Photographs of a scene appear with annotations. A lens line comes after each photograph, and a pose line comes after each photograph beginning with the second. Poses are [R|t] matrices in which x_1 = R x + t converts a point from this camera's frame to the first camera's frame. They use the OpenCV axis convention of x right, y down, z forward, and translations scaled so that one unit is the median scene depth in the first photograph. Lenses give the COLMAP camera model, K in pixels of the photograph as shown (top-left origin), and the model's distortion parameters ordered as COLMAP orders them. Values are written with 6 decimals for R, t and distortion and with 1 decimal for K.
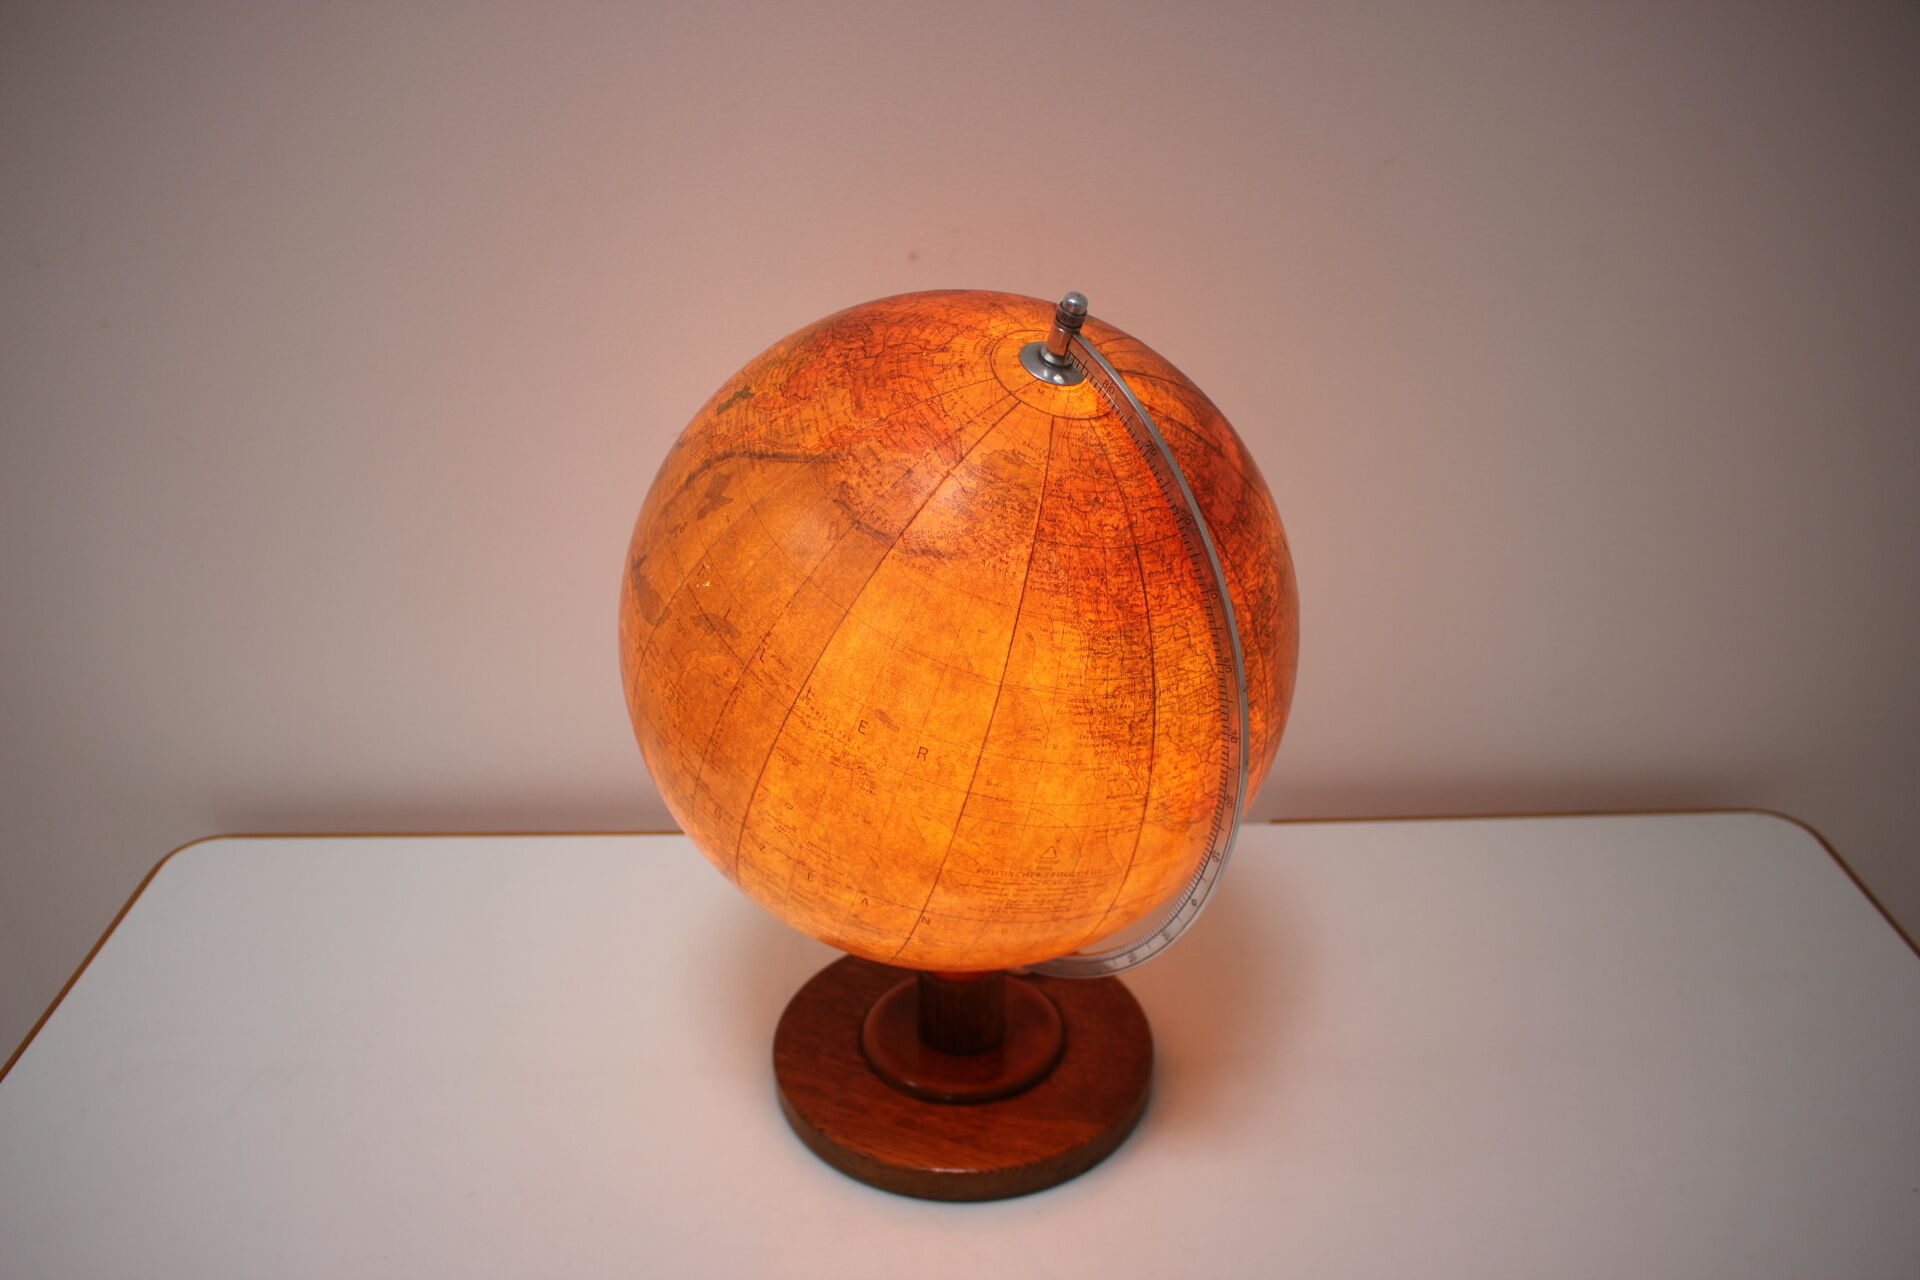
lens RADIAL K [[1602.2, 0, 960.0], [0, 1602.2, 640.0], [0, 0, 1]] dist [-0.121669, -0.000414]
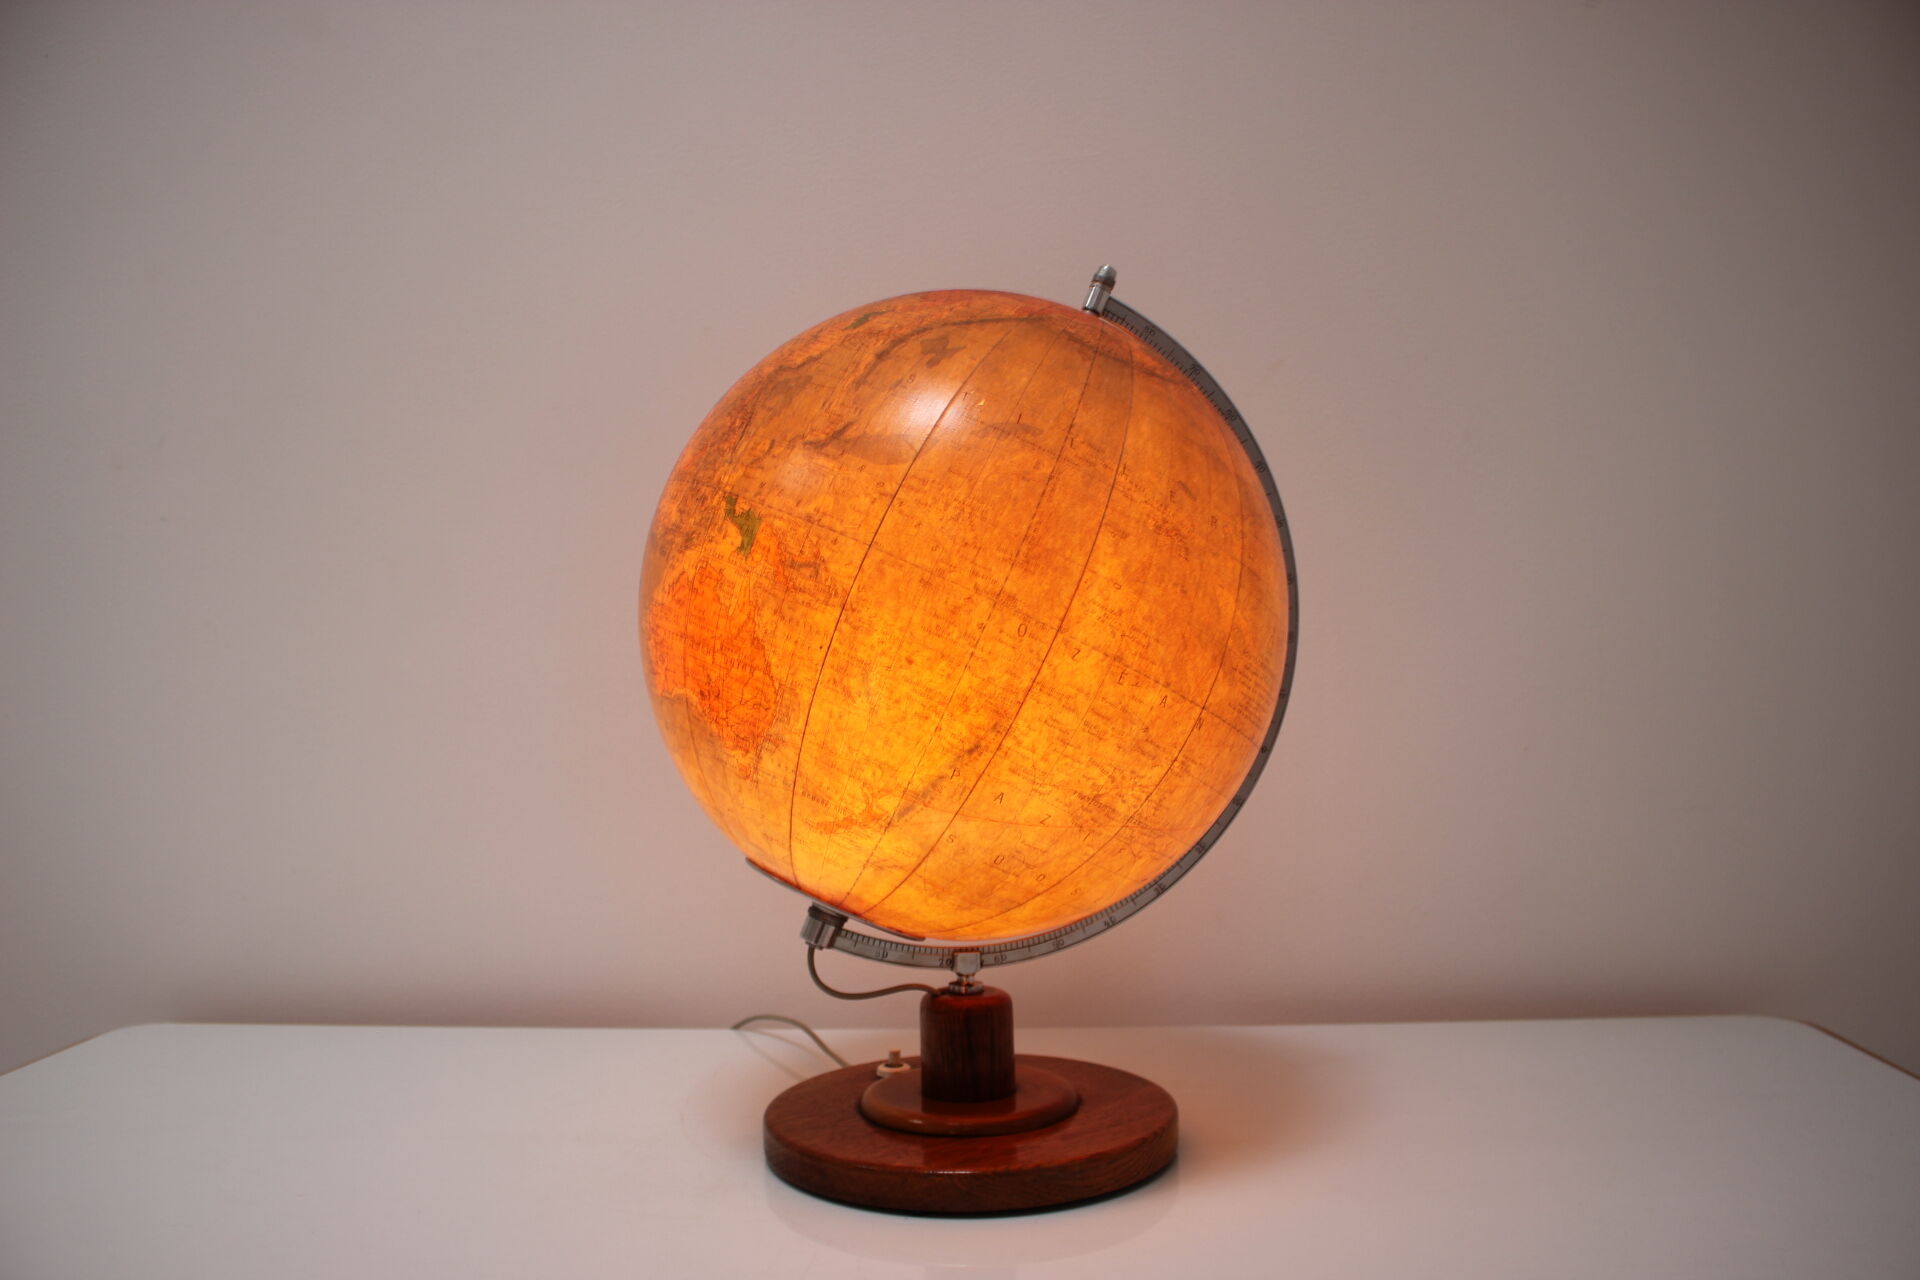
lens RADIAL K [[1602.2, 0, 960.0], [0, 1602.2, 640.0], [0, 0, 1]] dist [-0.121669, -0.000414]
pose [[0.664477, 0.077067, 0.743324, -0.932025], [0.343190, 0.852110, -0.395132, 0.503535], [-0.663845, 0.517658, 0.539759, 0.537075]]
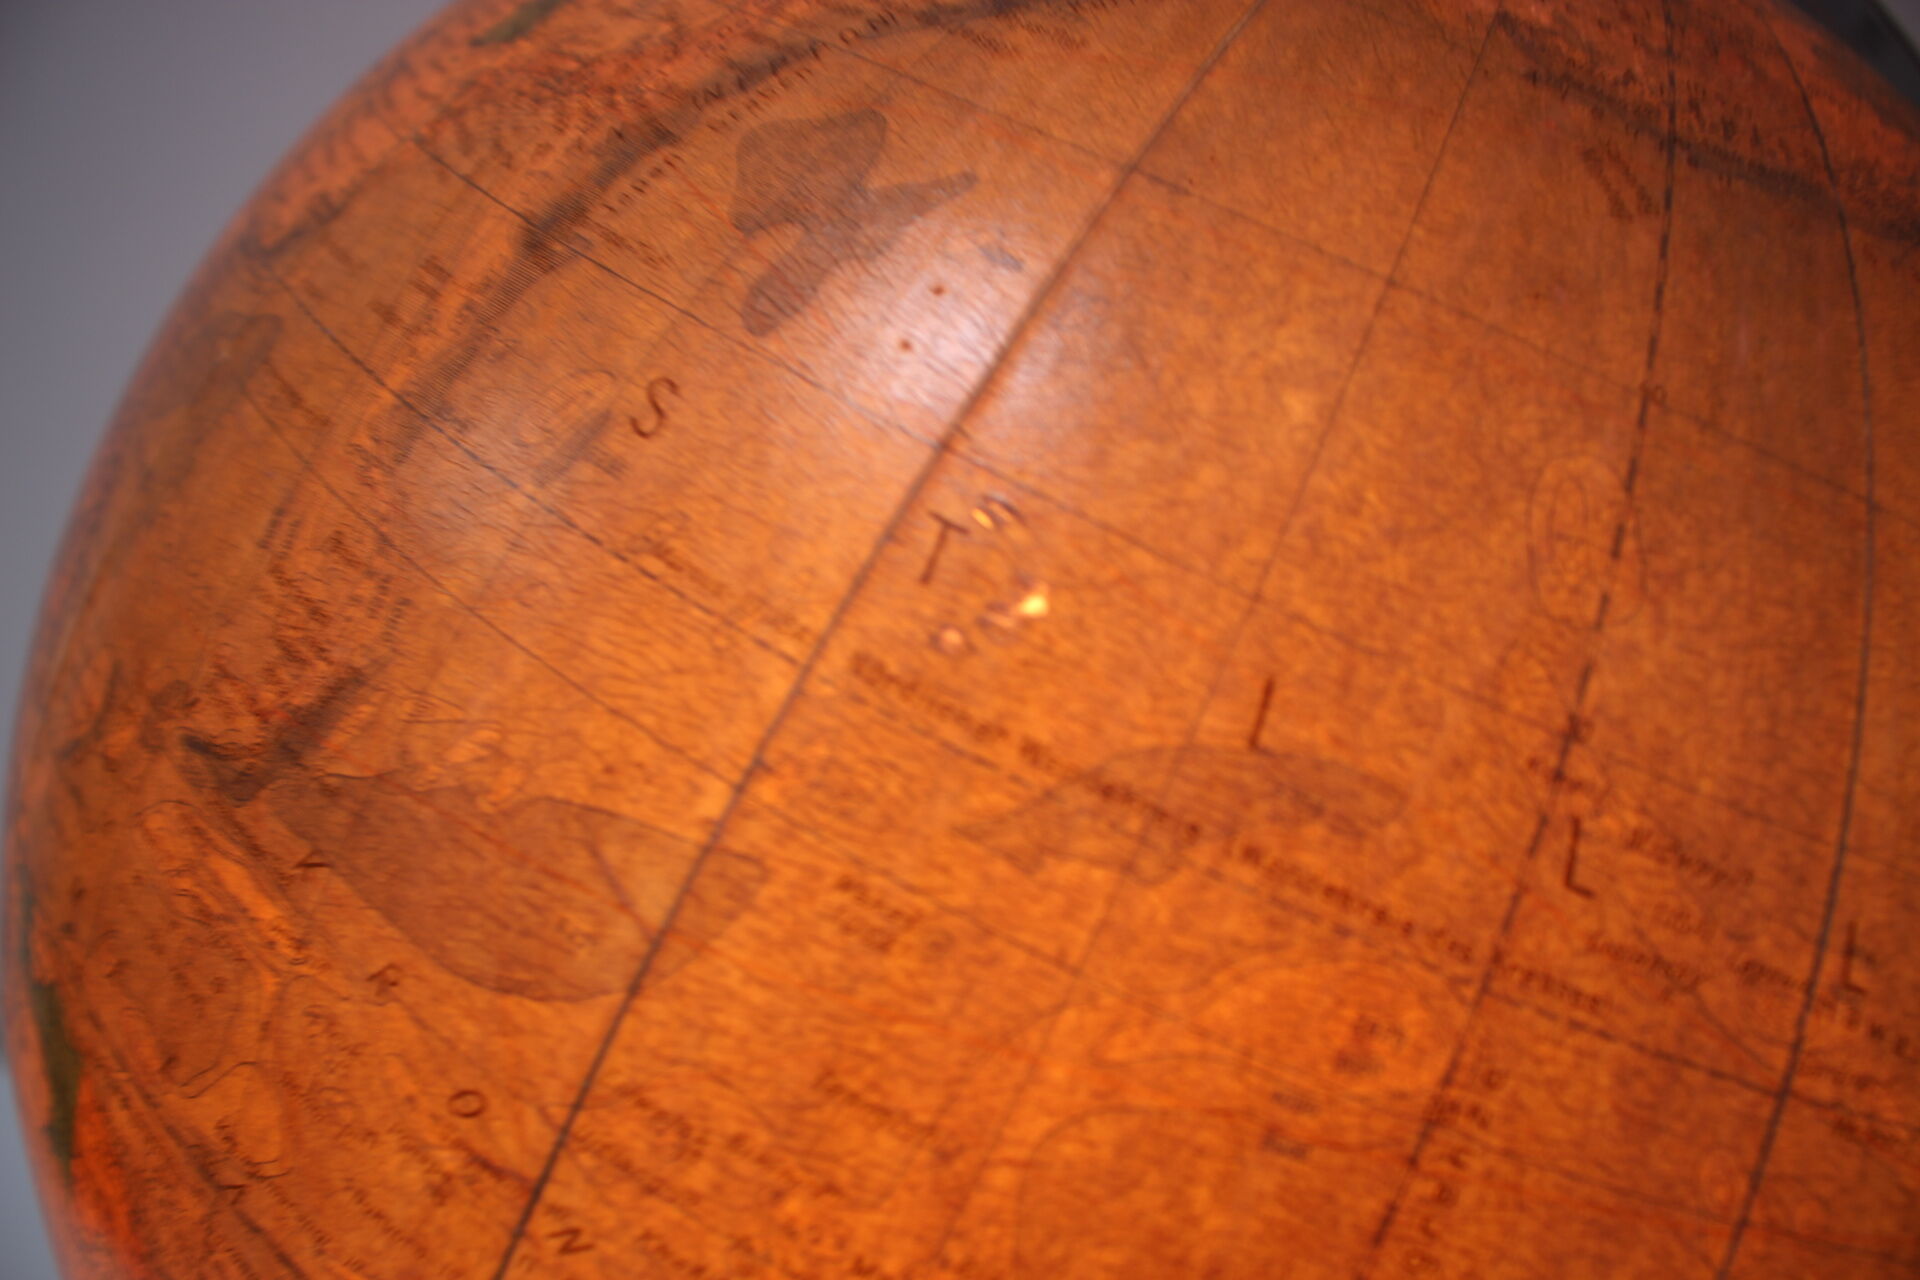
lens RADIAL K [[1602.2, 0, 960.0], [0, 1602.2, 640.0], [0, 0, 1]] dist [-0.121669, -0.000414]
pose [[0.770012, -0.160195, 0.617592, -0.273946], [0.310429, 0.939736, -0.143287, -0.009254], [-0.557419, 0.302051, 0.773336, 0.881380]]
